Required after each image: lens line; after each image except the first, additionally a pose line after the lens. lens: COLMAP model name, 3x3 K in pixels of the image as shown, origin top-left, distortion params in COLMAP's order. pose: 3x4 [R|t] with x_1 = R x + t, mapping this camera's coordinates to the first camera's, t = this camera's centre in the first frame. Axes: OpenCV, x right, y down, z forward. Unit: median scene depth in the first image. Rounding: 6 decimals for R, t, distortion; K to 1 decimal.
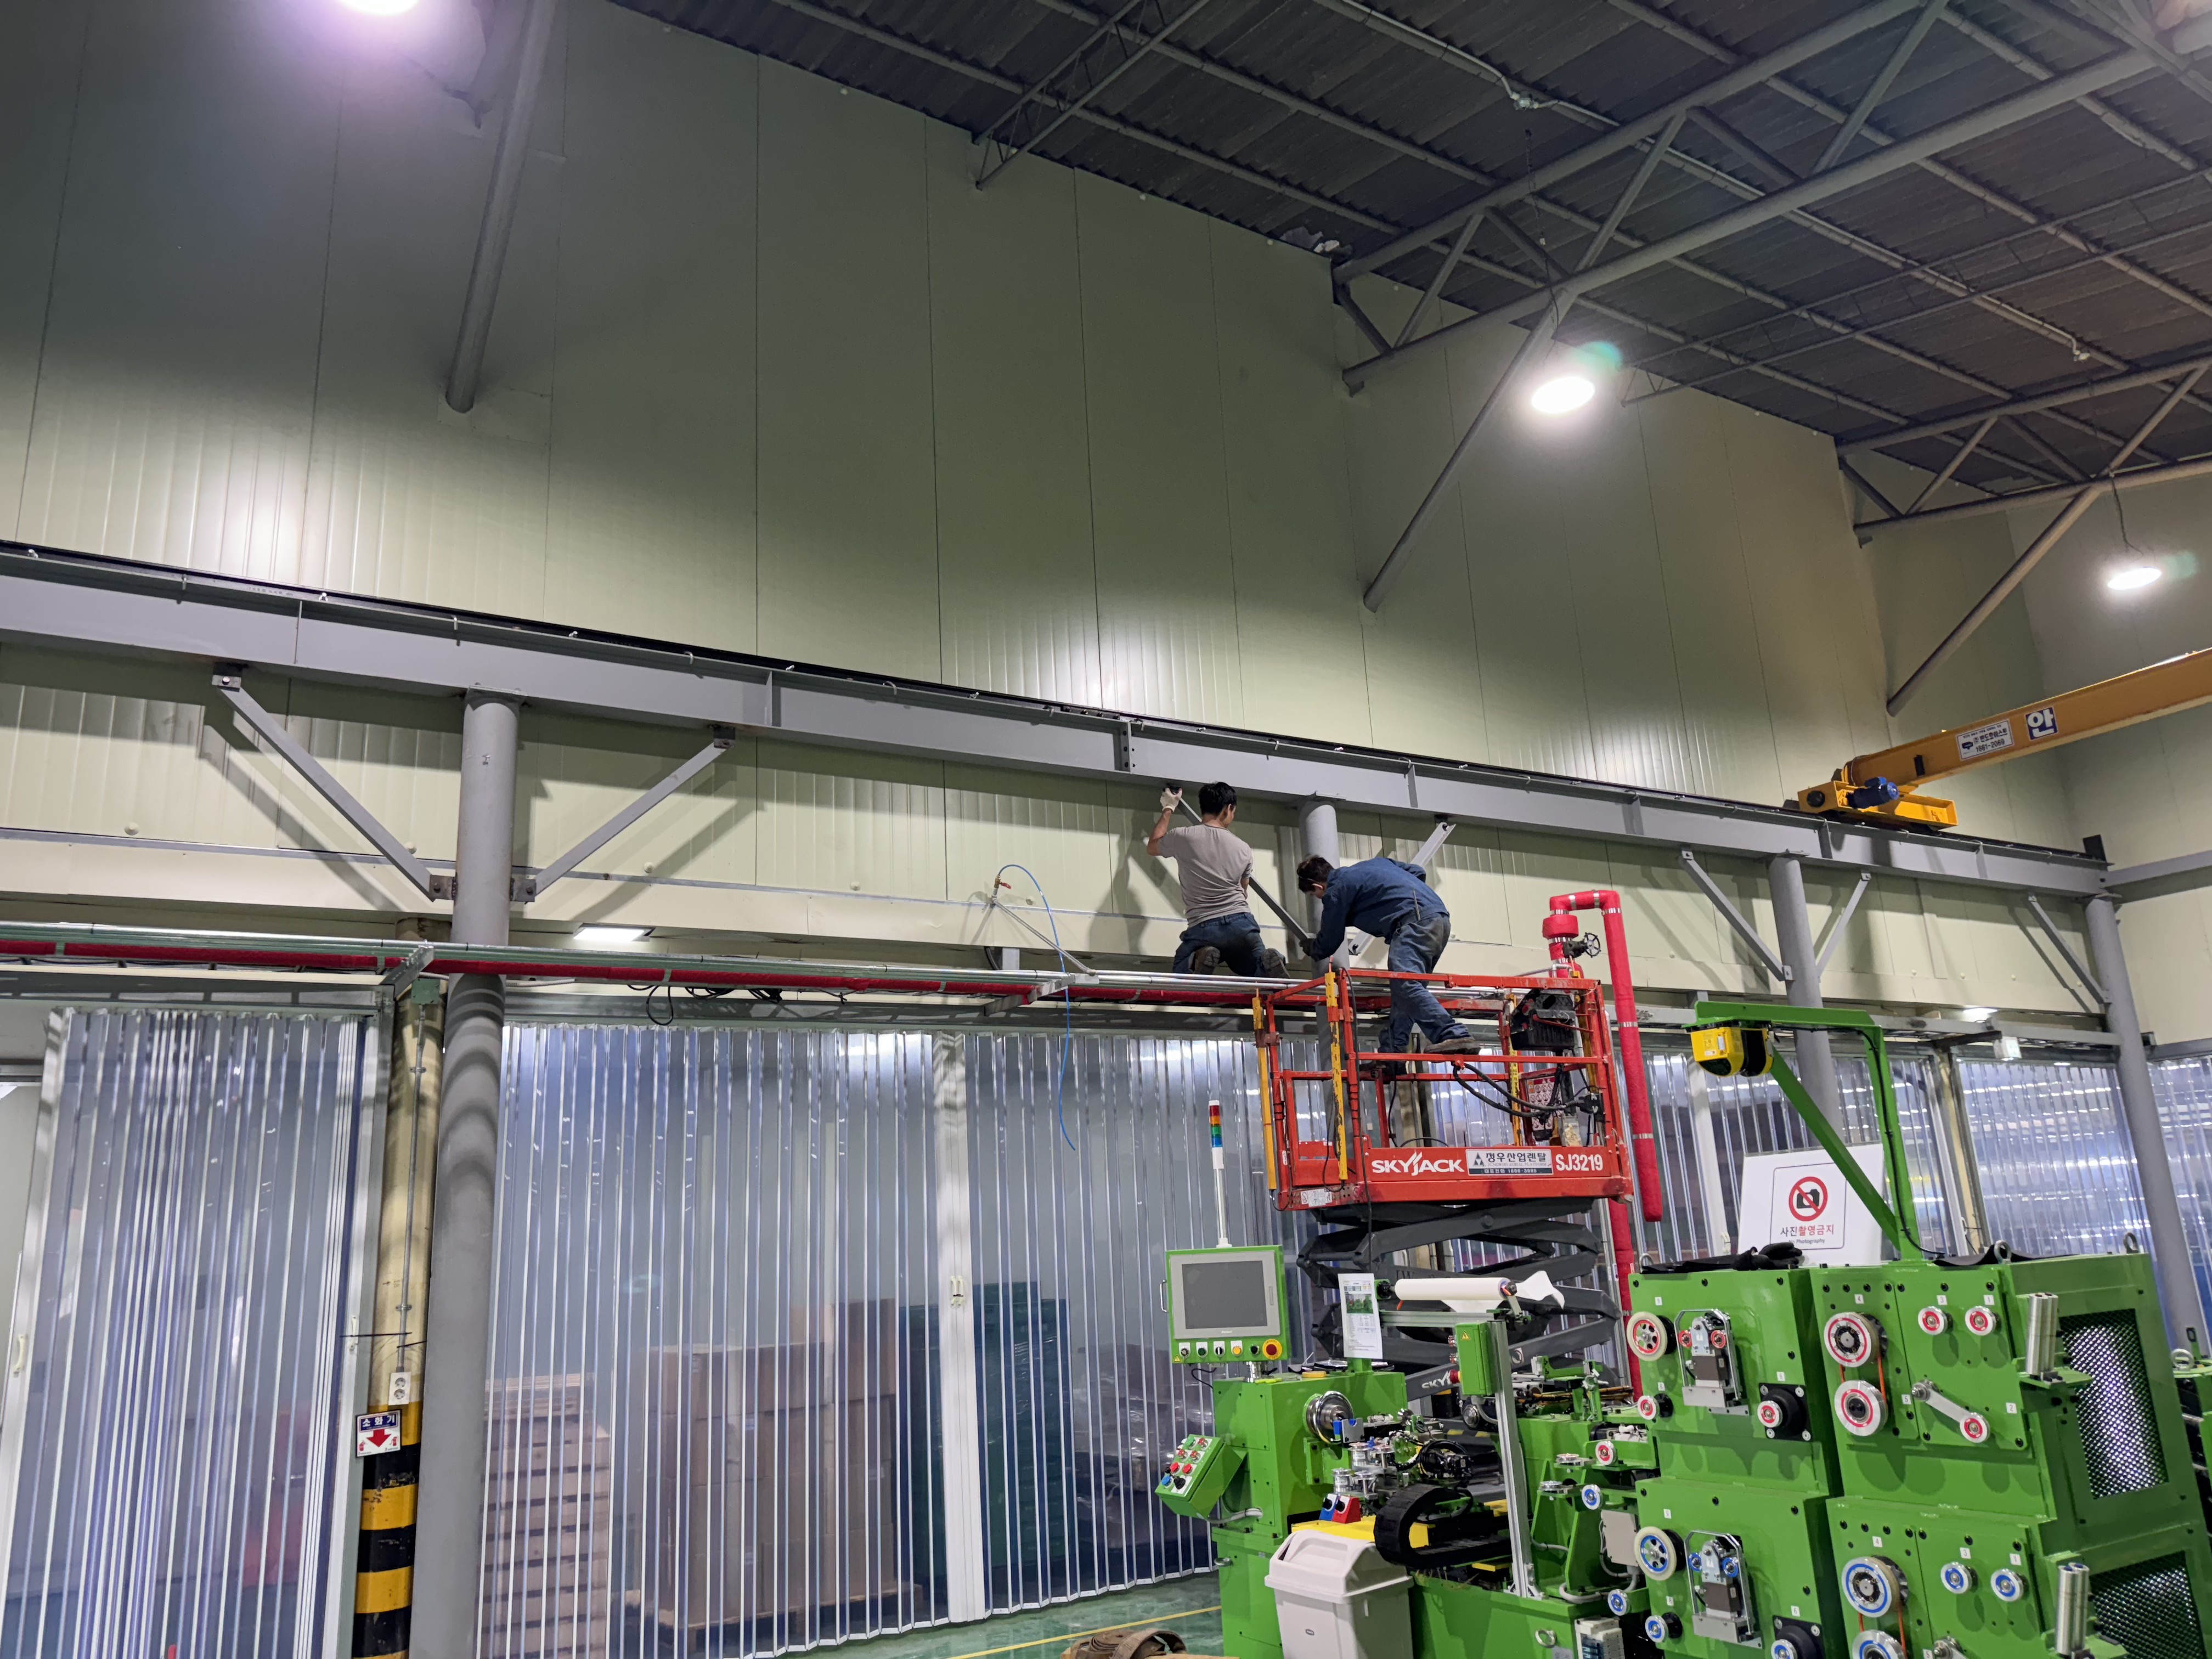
lens RADIAL K [[1585.4, 0, 1106.7], [0, 1585.4, 852.2], [0, 0, 1]] dist [0.046793, -0.050029]
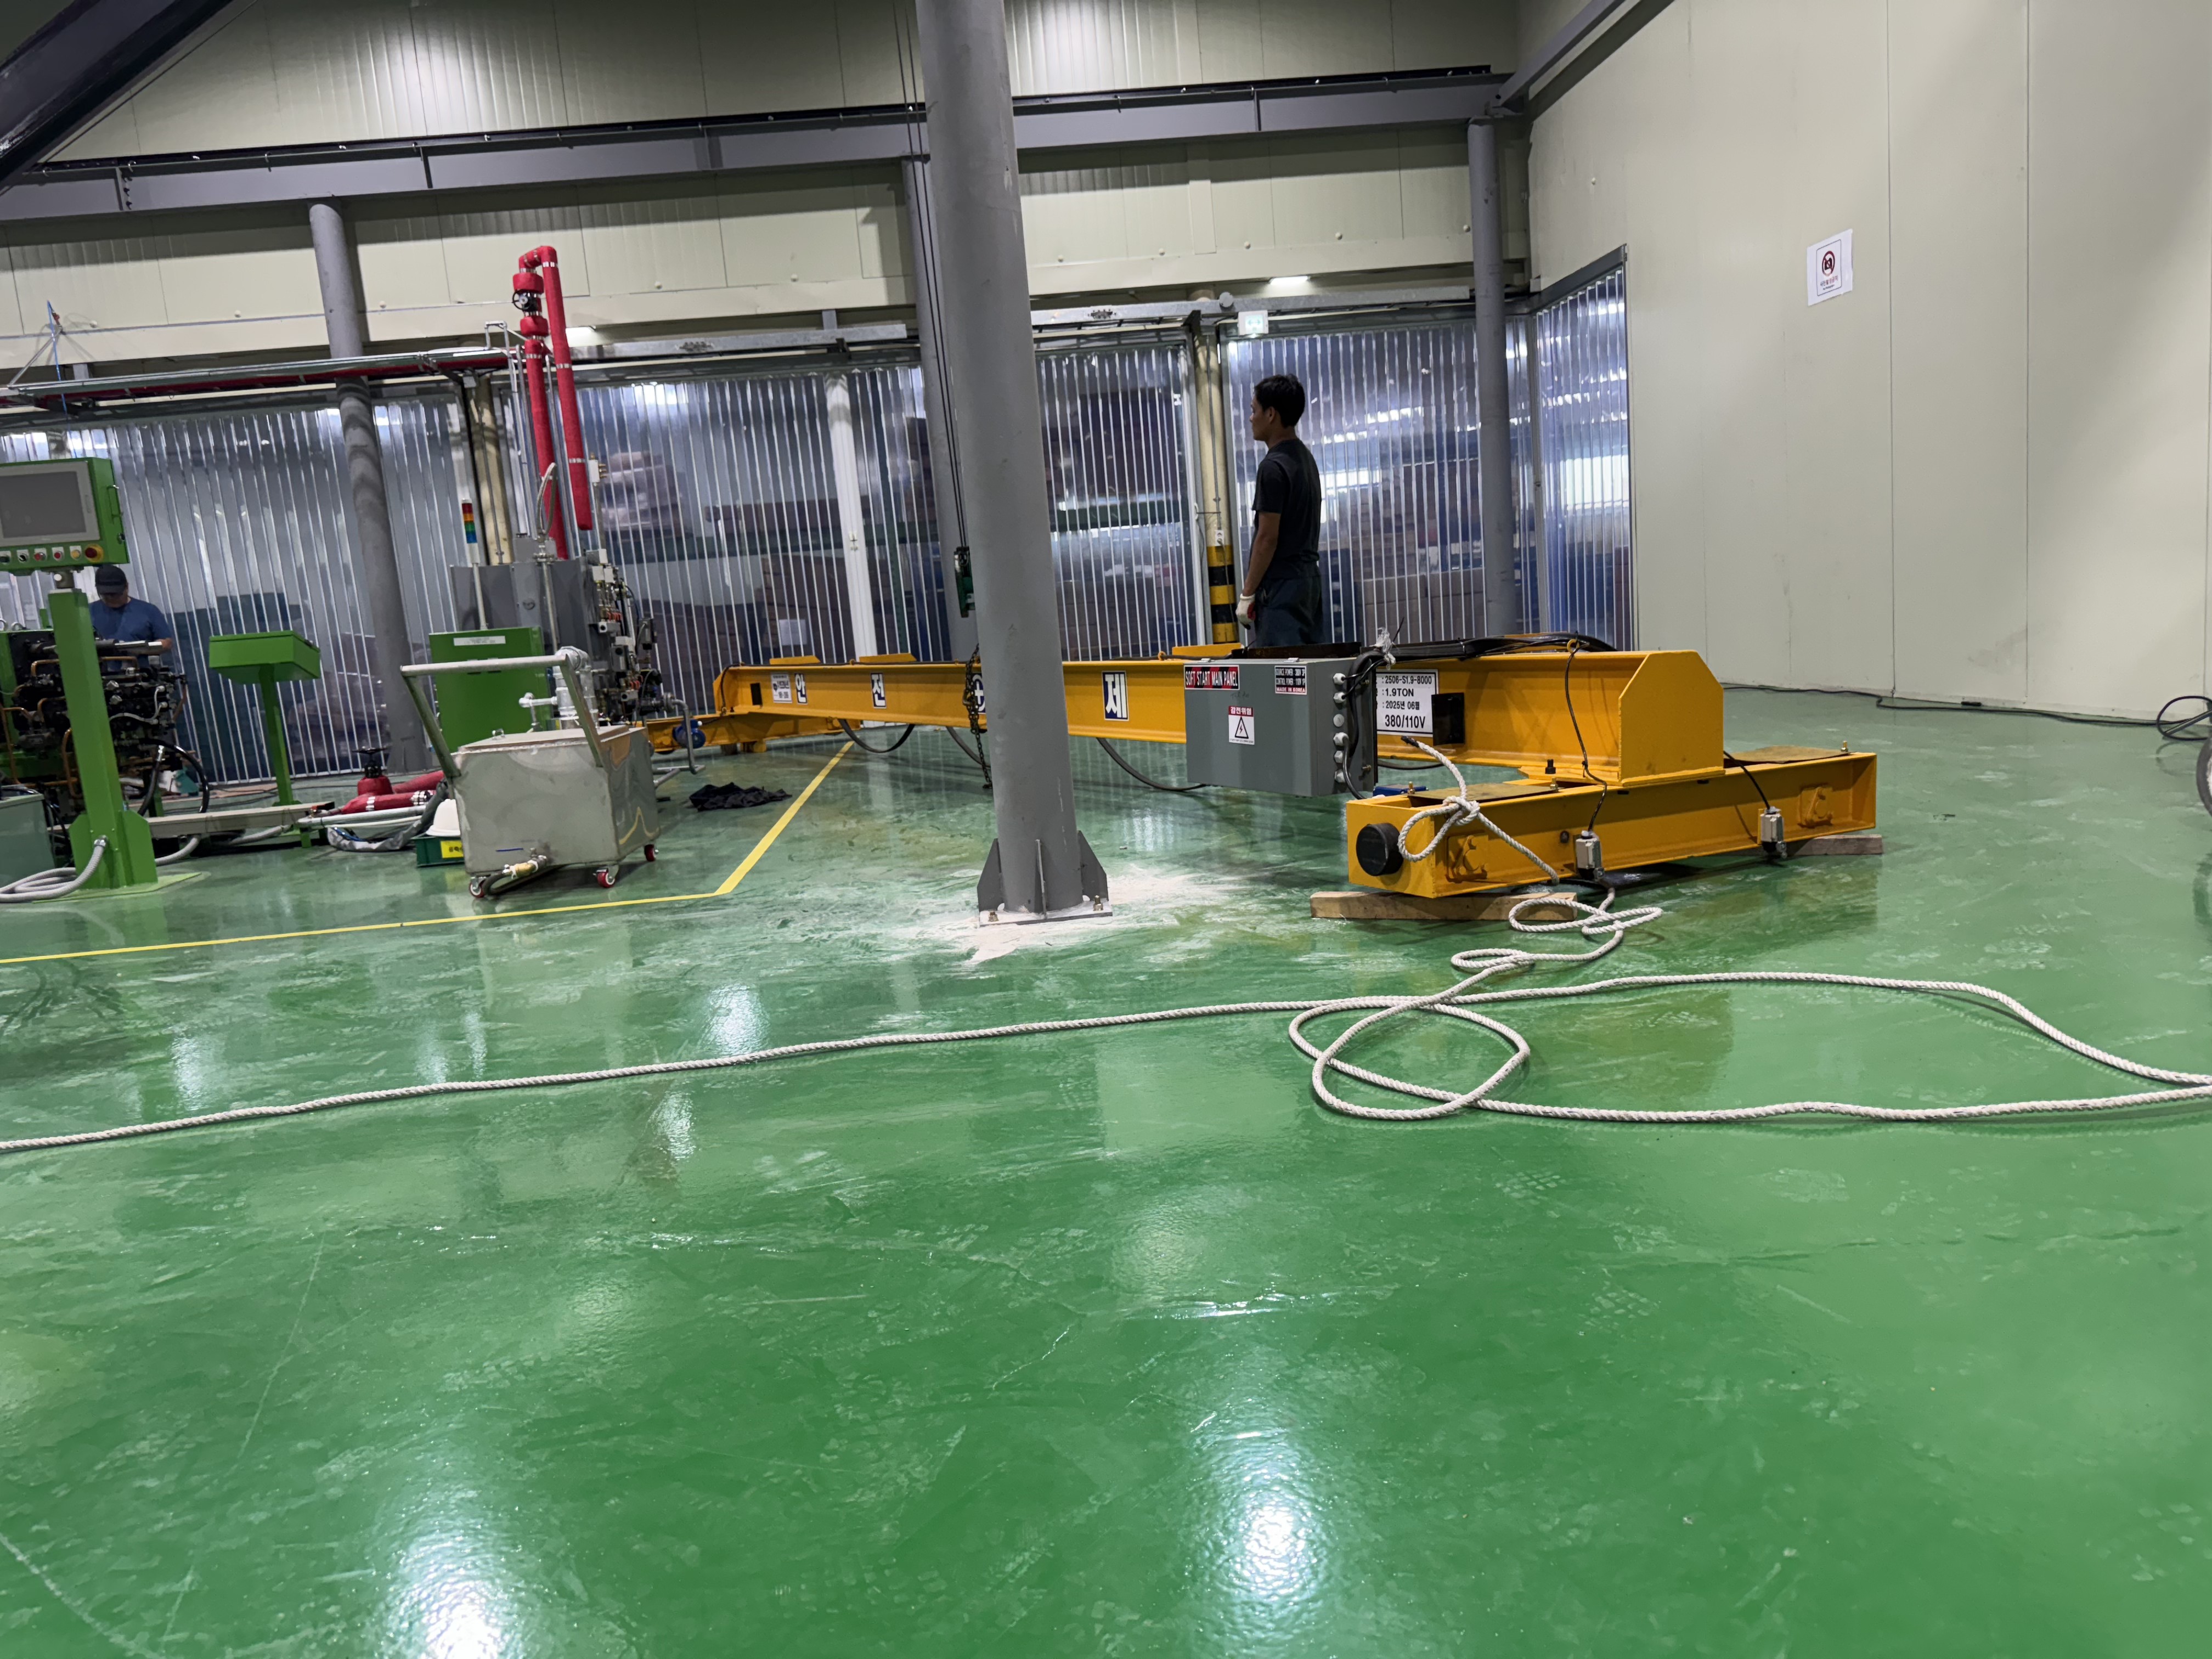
lens RADIAL K [[1585.4, 0, 1108.2], [0, 1585.4, 856.3], [0, 0, 1]] dist [0.046793, -0.050029]
pose [[0.885829, 0.042597, -0.462052, 1.041923], [0.148756, 0.917149, 0.369743, 0.053734], [0.439520, -0.396263, 0.806101, 0.061743]]
